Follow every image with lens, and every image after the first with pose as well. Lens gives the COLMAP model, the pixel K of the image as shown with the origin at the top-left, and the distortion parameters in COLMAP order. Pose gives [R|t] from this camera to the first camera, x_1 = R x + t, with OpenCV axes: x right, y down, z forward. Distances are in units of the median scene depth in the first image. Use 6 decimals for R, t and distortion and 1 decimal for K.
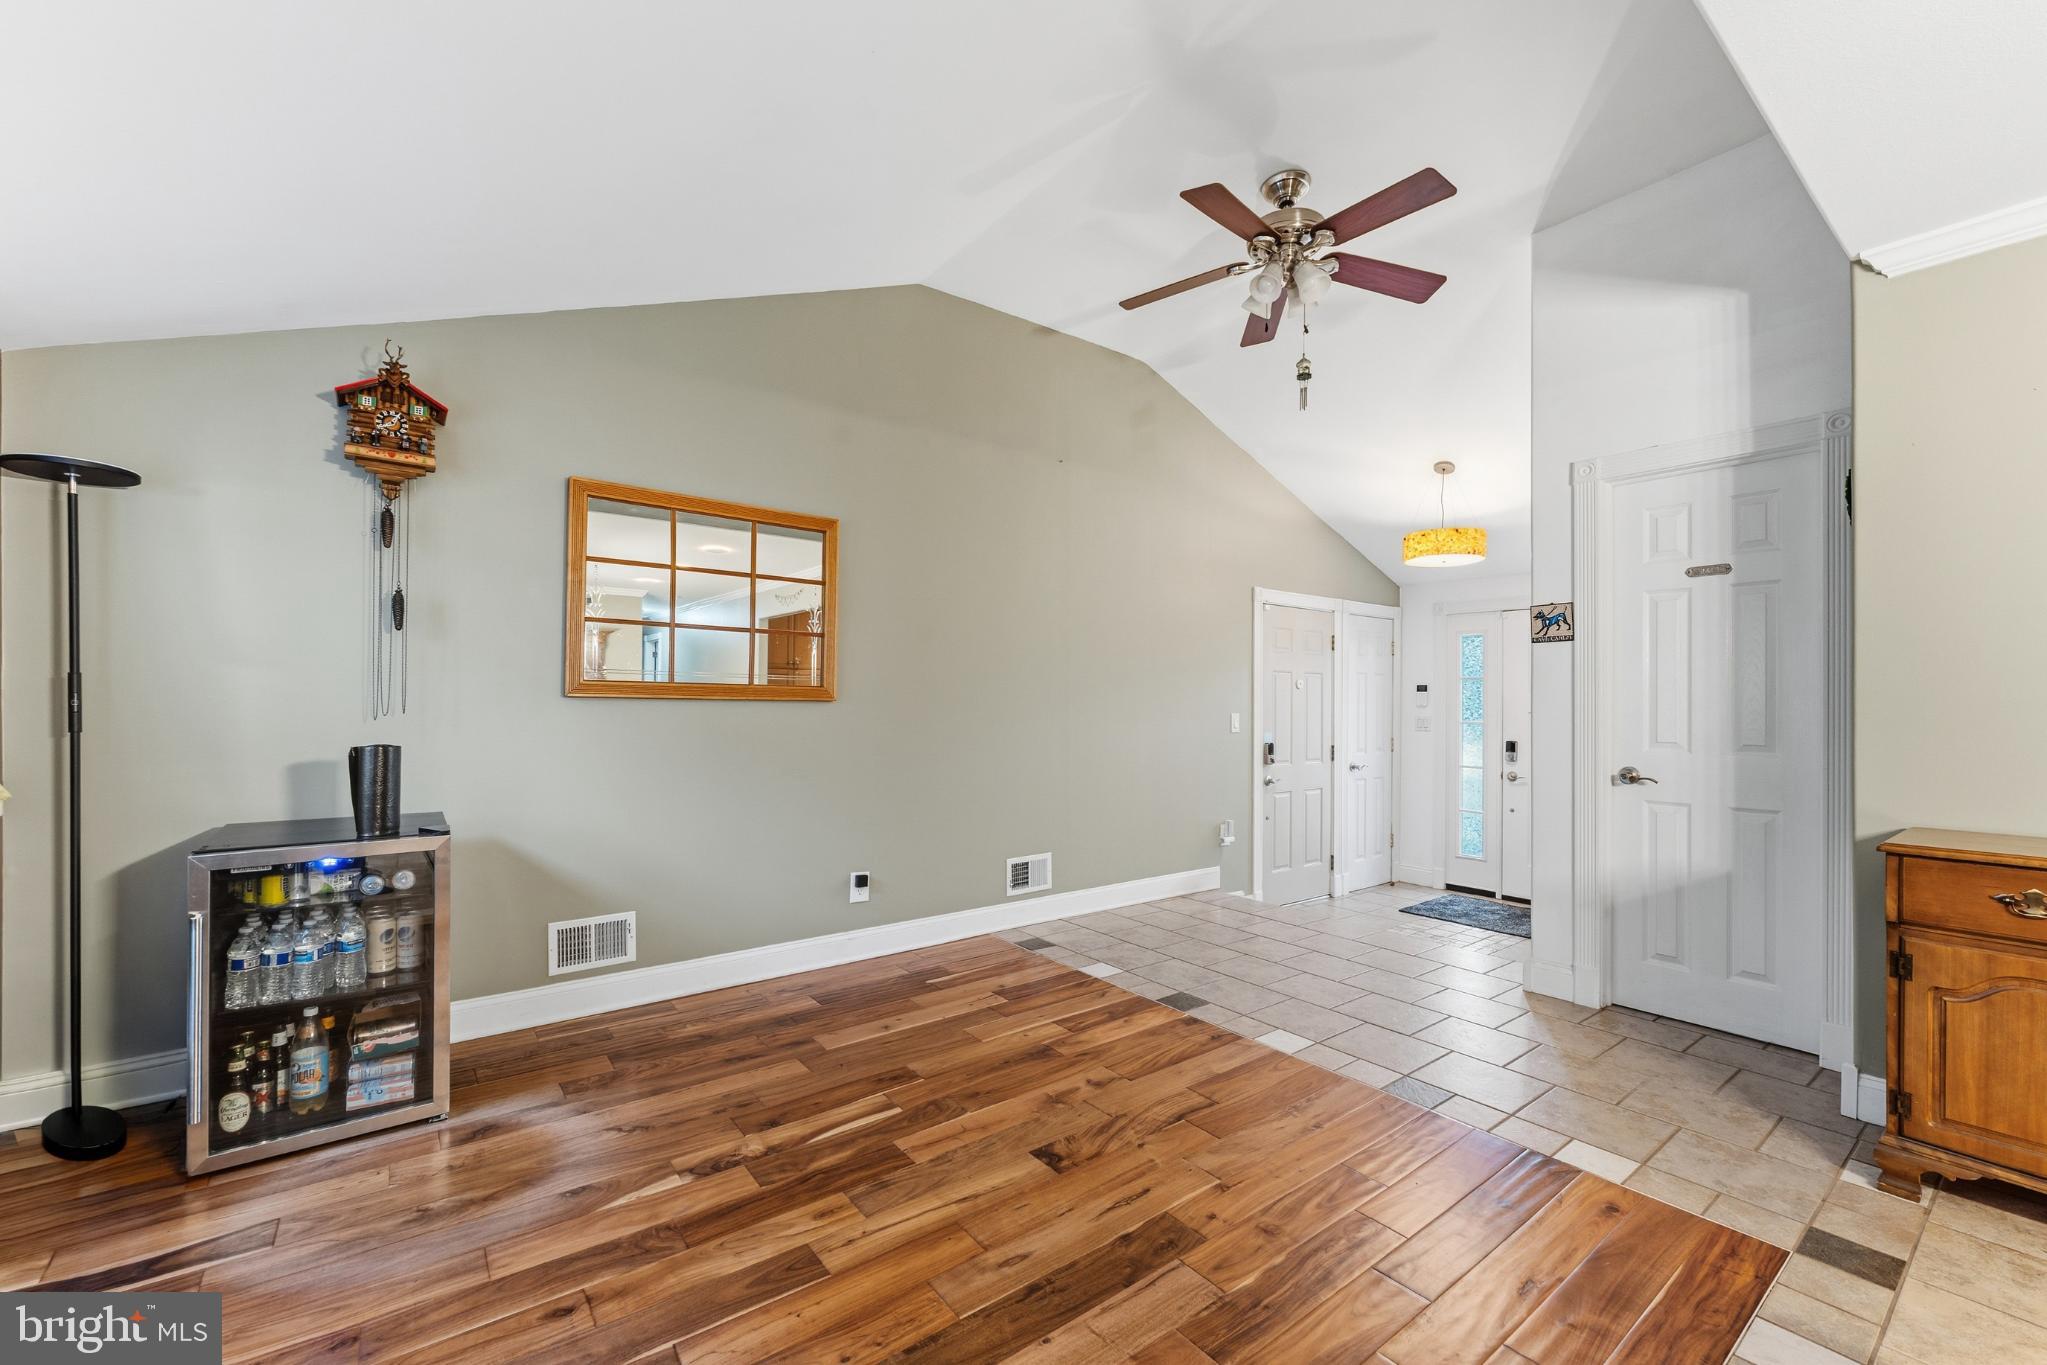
lens RADIAL K [[837.0, 0, 1019.9], [0, 837.0, 698.8], [0, 0, 1]] dist [0.000260, -0.000128]
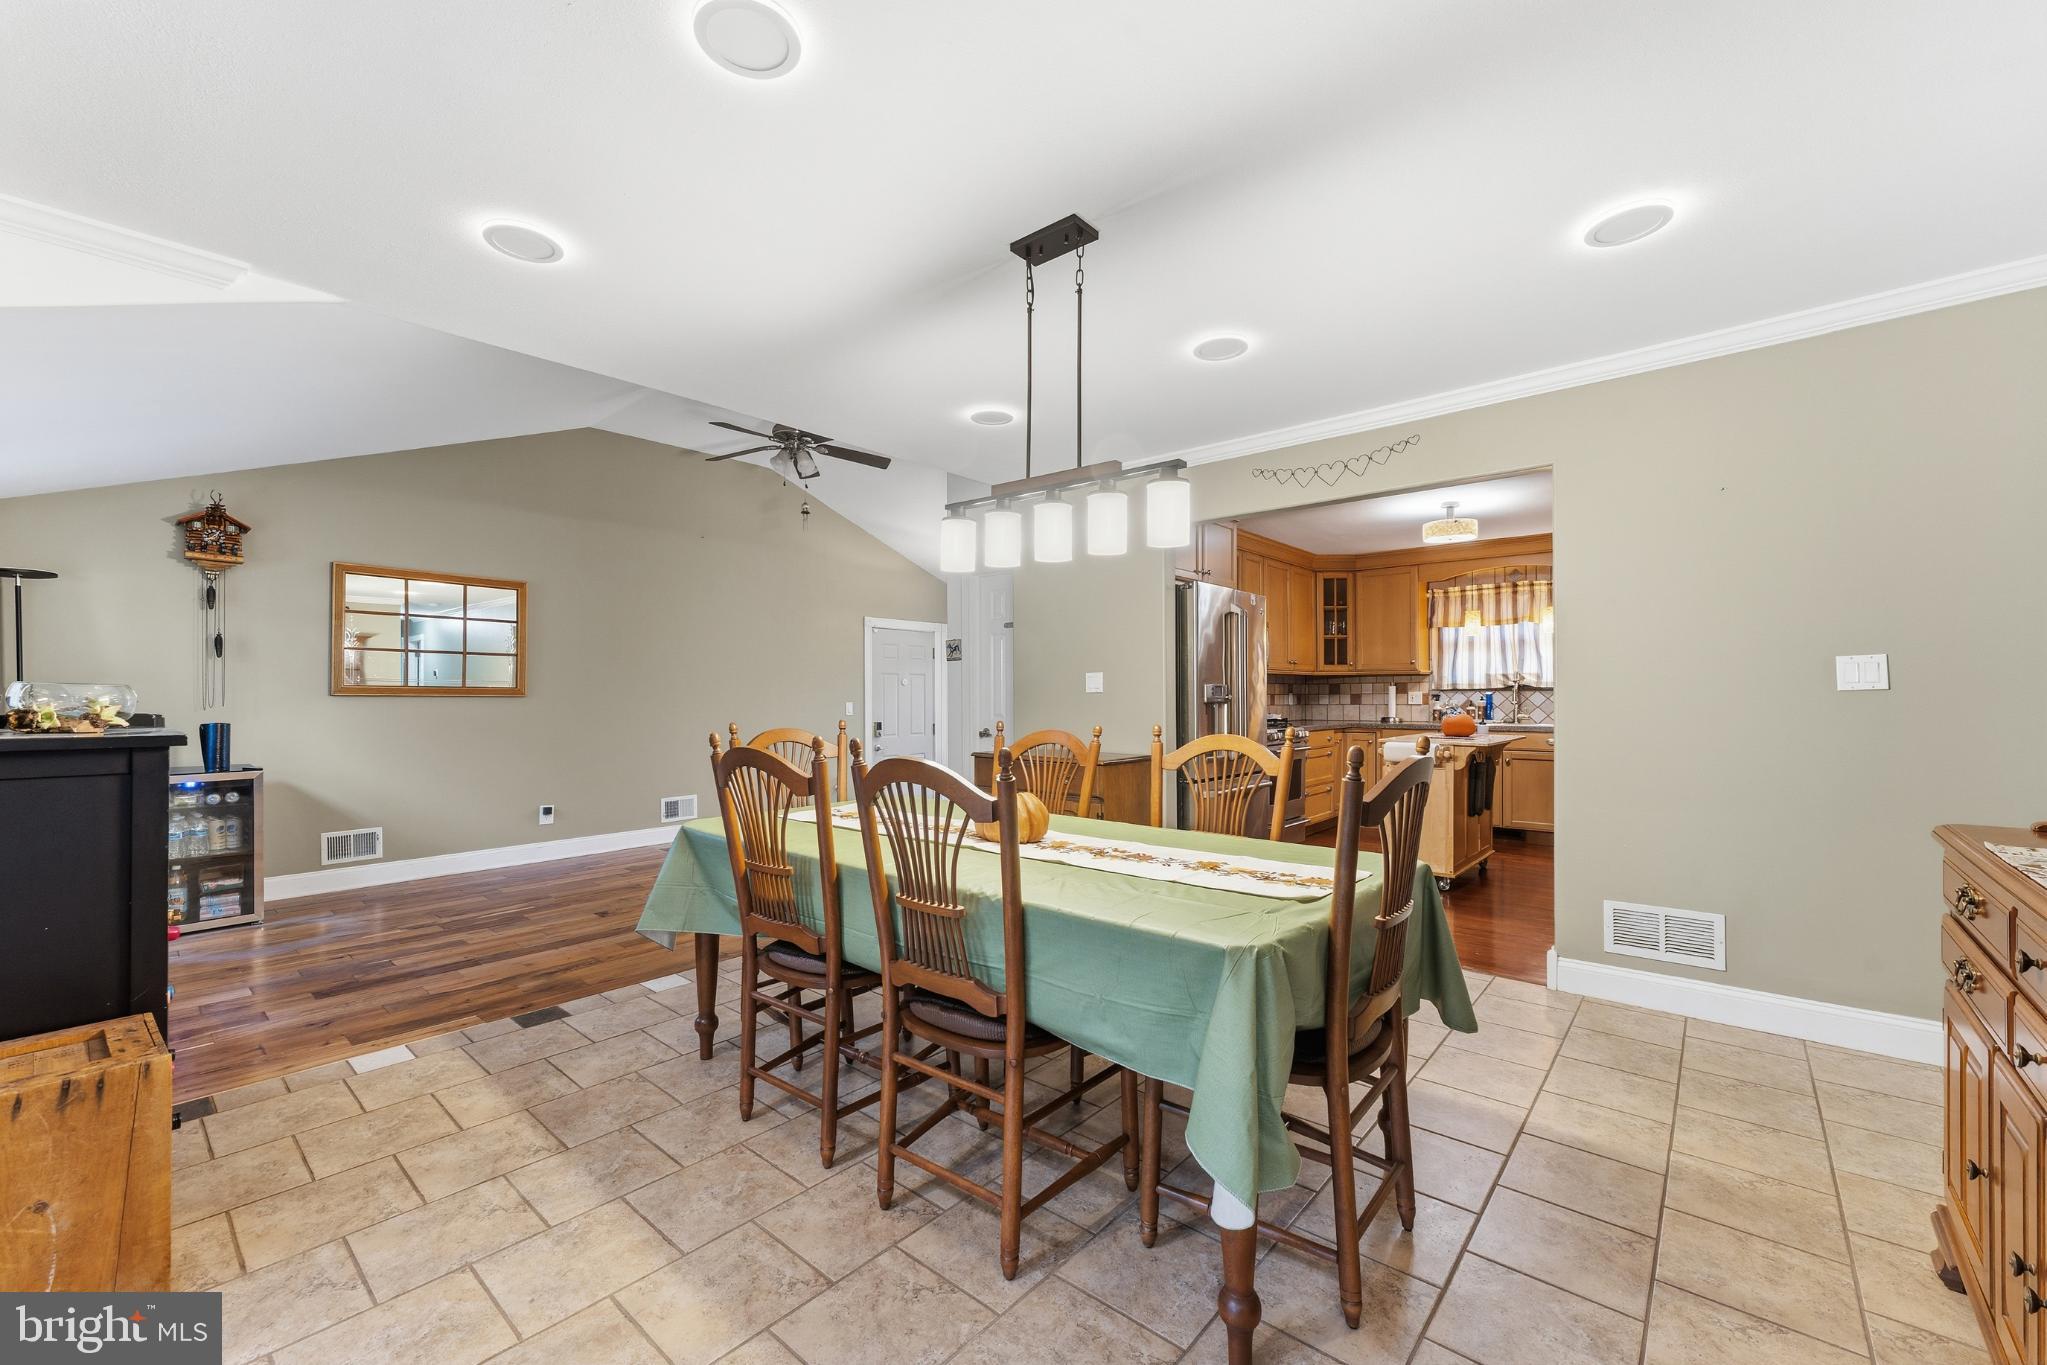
lens RADIAL K [[825.1, 0, 1020.4], [0, 825.1, 694.2], [0, 0, 1]] dist [0.000559, -0.000375]
pose [[0.978452, -0.008428, 0.206303, 0.498398], [0.007849, 0.999963, 0.003626, -0.000169], [-0.206326, -0.001928, 0.978481, -0.964785]]
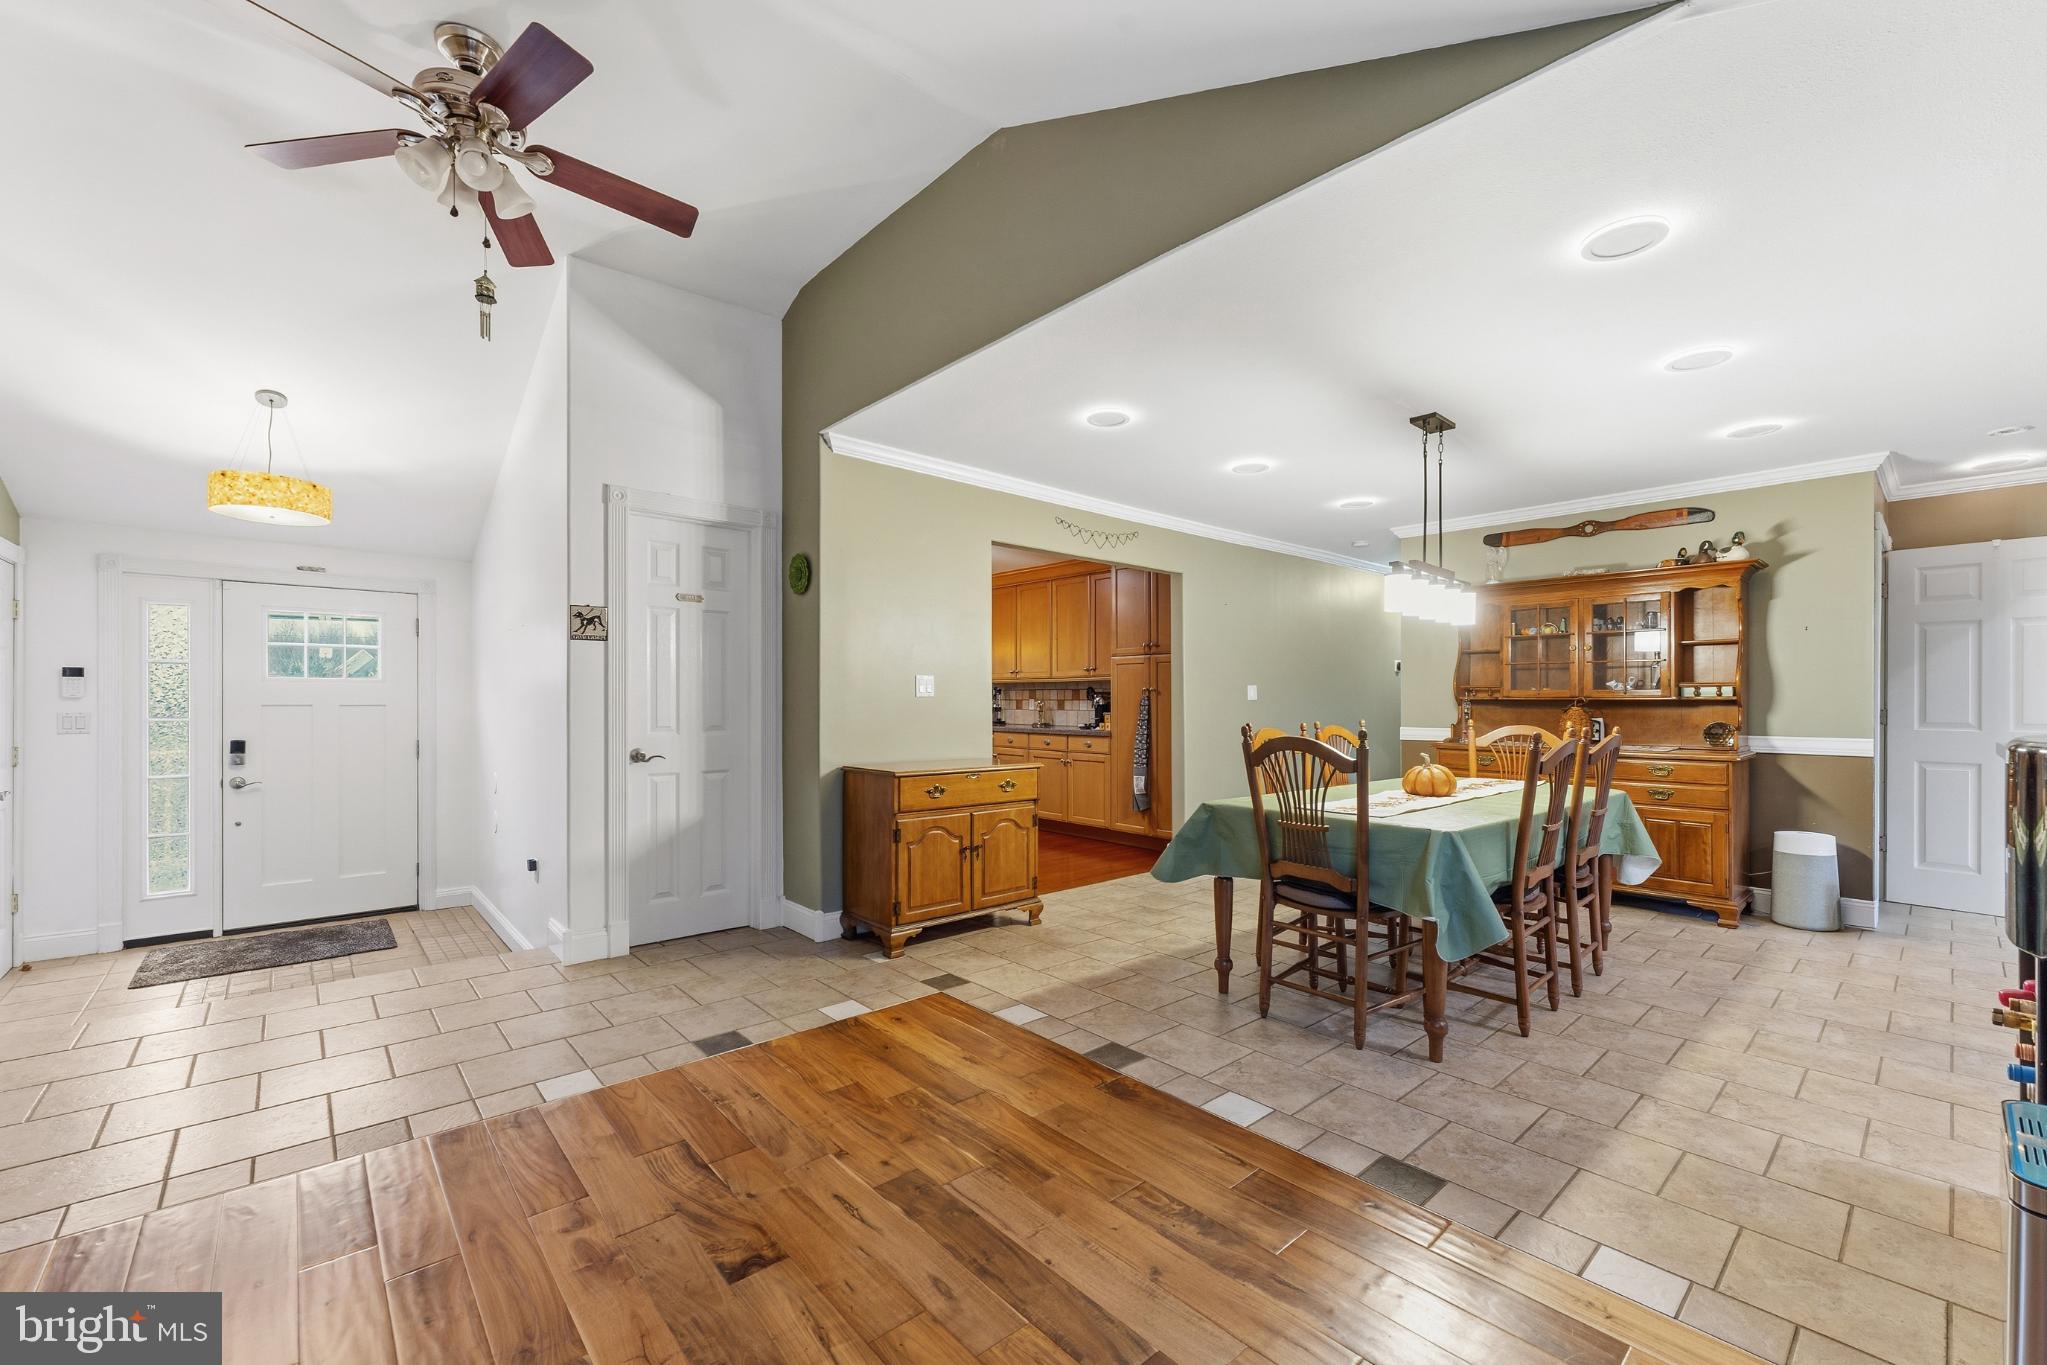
lens RADIAL K [[825.1, 0, 1020.4], [0, 825.1, 694.2], [0, 0, 1]] dist [0.000559, -0.000375]
pose [[-0.079244, 0.003059, 0.996851, -0.605774], [-0.009933, 0.999943, -0.003858, 0.001854], [-0.996806, -0.010208, -0.079209, 0.635468]]
